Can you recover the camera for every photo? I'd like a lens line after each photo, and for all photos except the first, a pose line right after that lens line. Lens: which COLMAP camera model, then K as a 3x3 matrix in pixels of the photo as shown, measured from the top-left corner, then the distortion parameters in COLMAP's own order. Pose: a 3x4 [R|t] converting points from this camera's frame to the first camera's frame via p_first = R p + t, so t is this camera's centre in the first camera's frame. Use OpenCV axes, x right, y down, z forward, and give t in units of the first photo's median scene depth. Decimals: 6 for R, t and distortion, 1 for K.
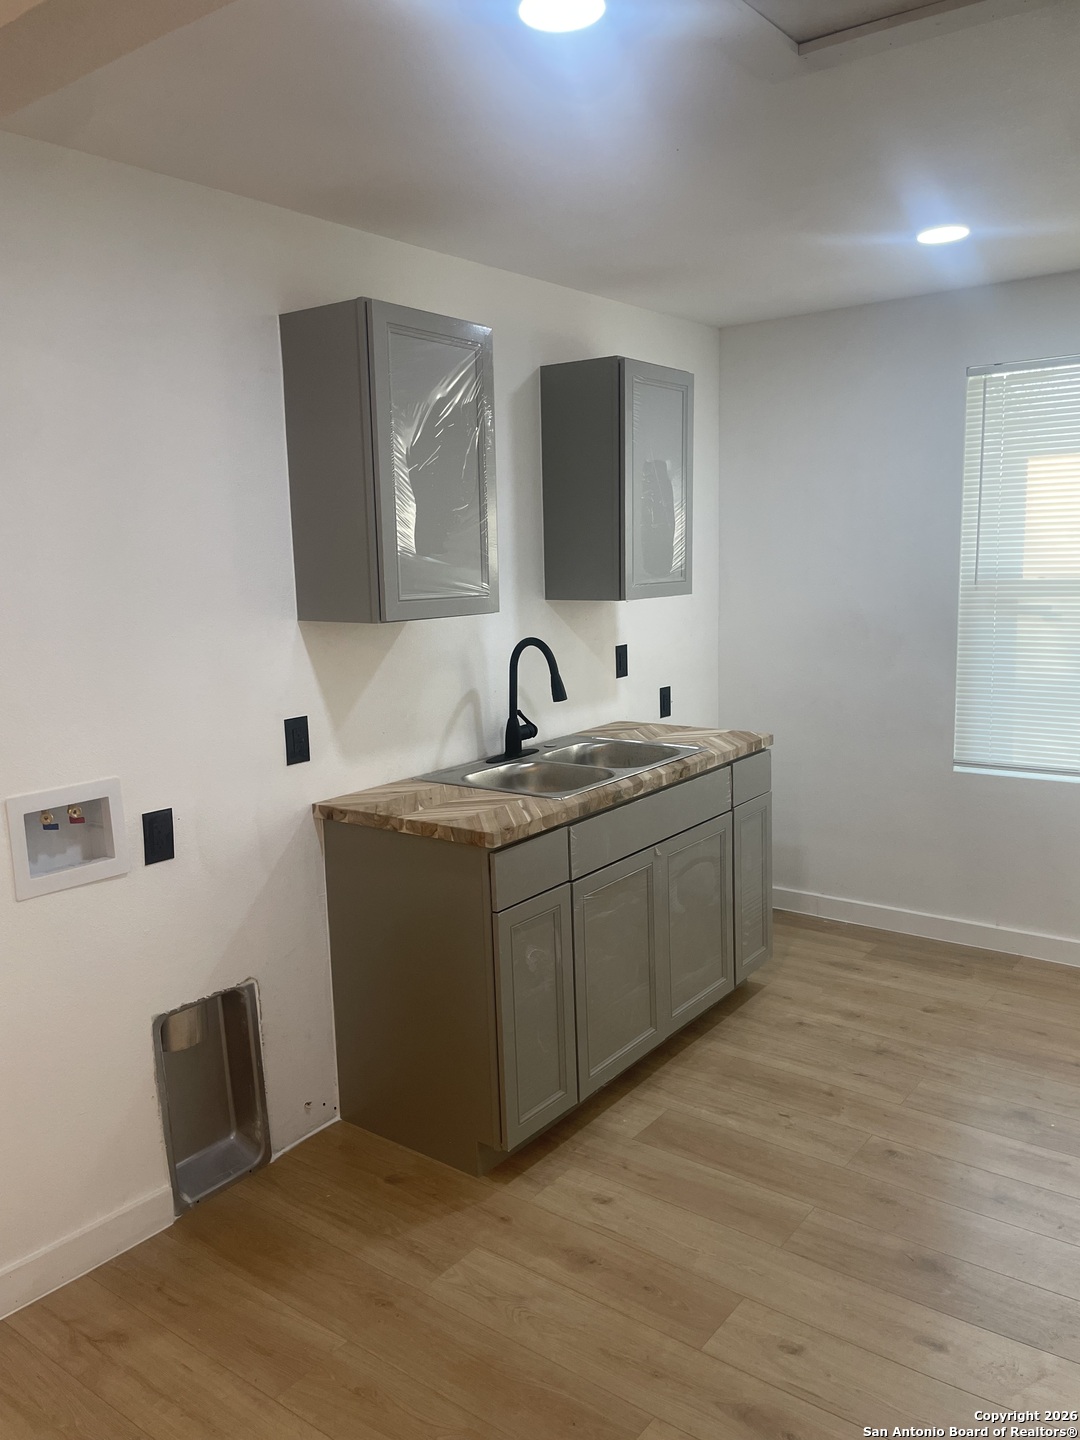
lens RADIAL K [[1089.4, 0, 540.0], [0, 1089.4, 720.0], [0, 0, 1]] dist [0.101502, -0.133119]
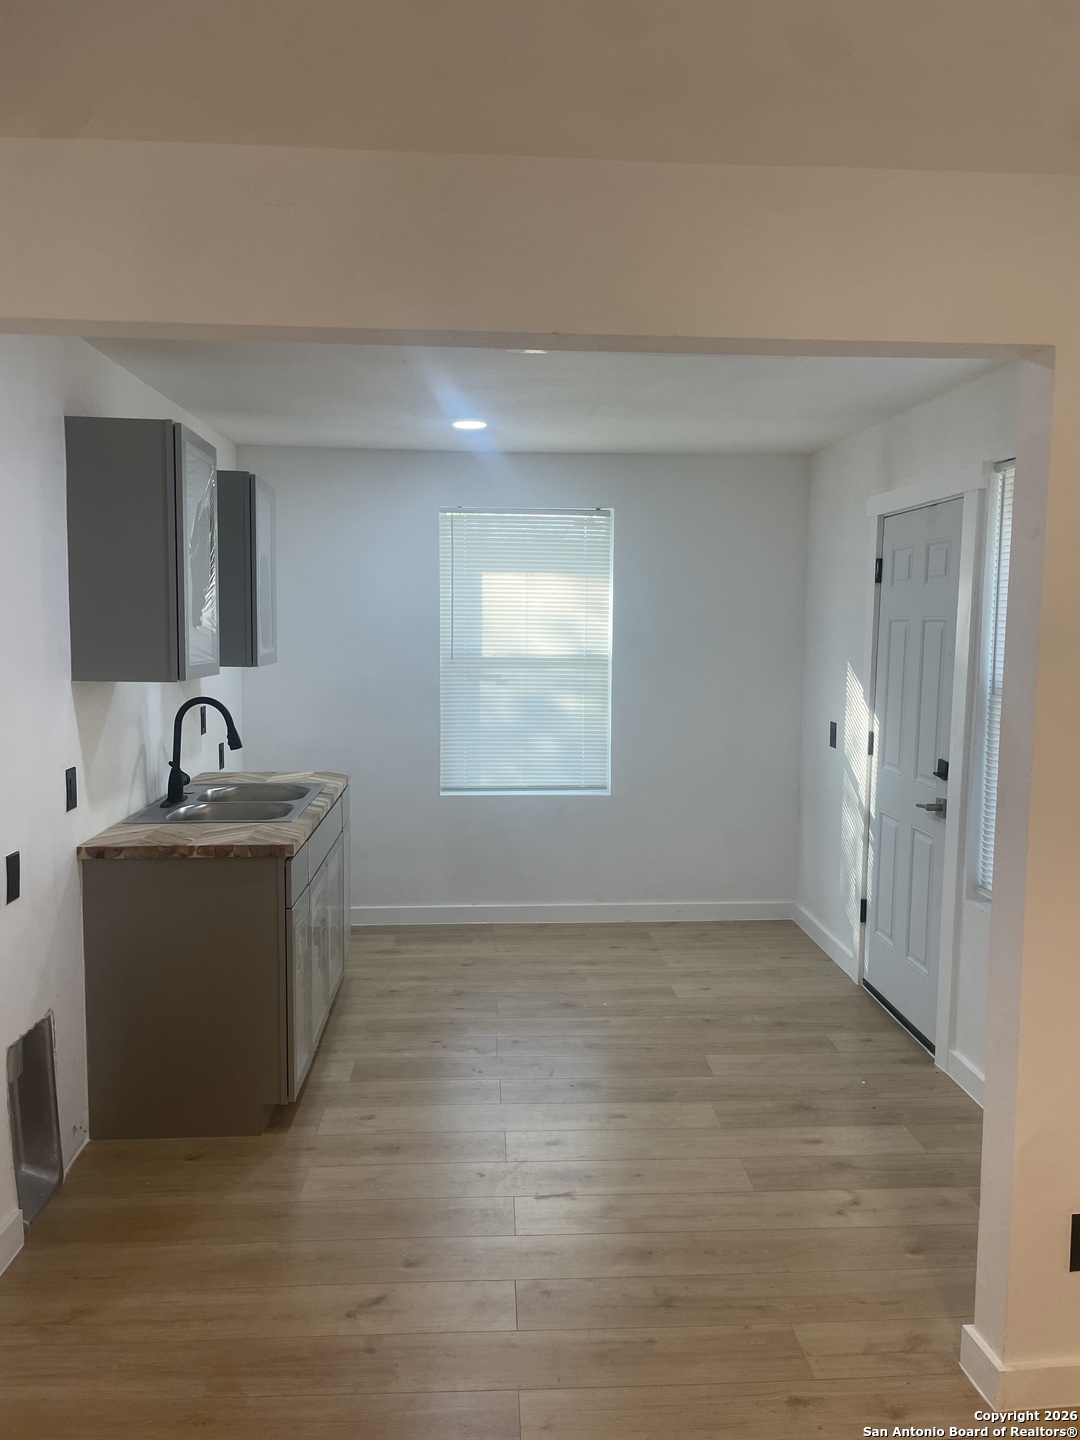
lens RADIAL K [[1089.4, 0, 540.0], [0, 1089.4, 720.0], [0, 0, 1]] dist [0.101502, -0.133119]
pose [[0.759682, -0.024551, 0.649832, -0.534945], [0.071085, 0.996434, -0.045456, 0.030546], [-0.646398, 0.080725, 0.758718, -0.144388]]
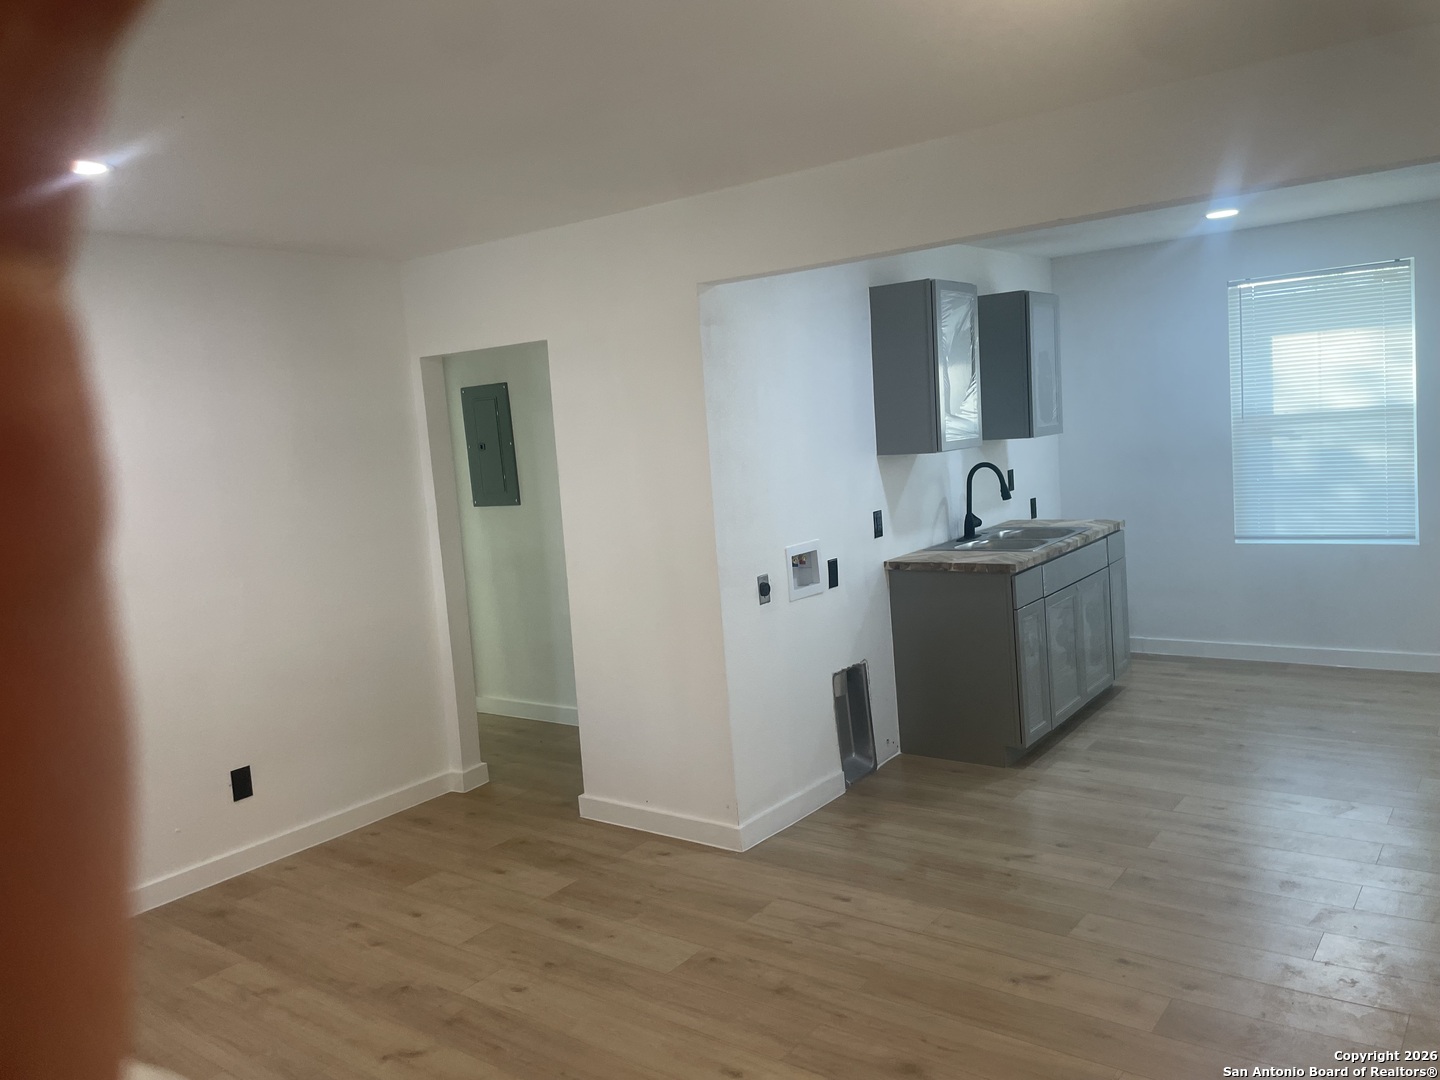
lens RADIAL K [[1089.4, 0, 729.2], [0, 1089.4, 523.5], [0, 0, 1]] dist [0.101502, -0.133119]
pose [[0.998815, -0.047579, 0.010221, -0.433615], [0.048094, 0.997153, -0.058070, 0.097644], [-0.007429, 0.058493, 0.998260, -0.662837]]
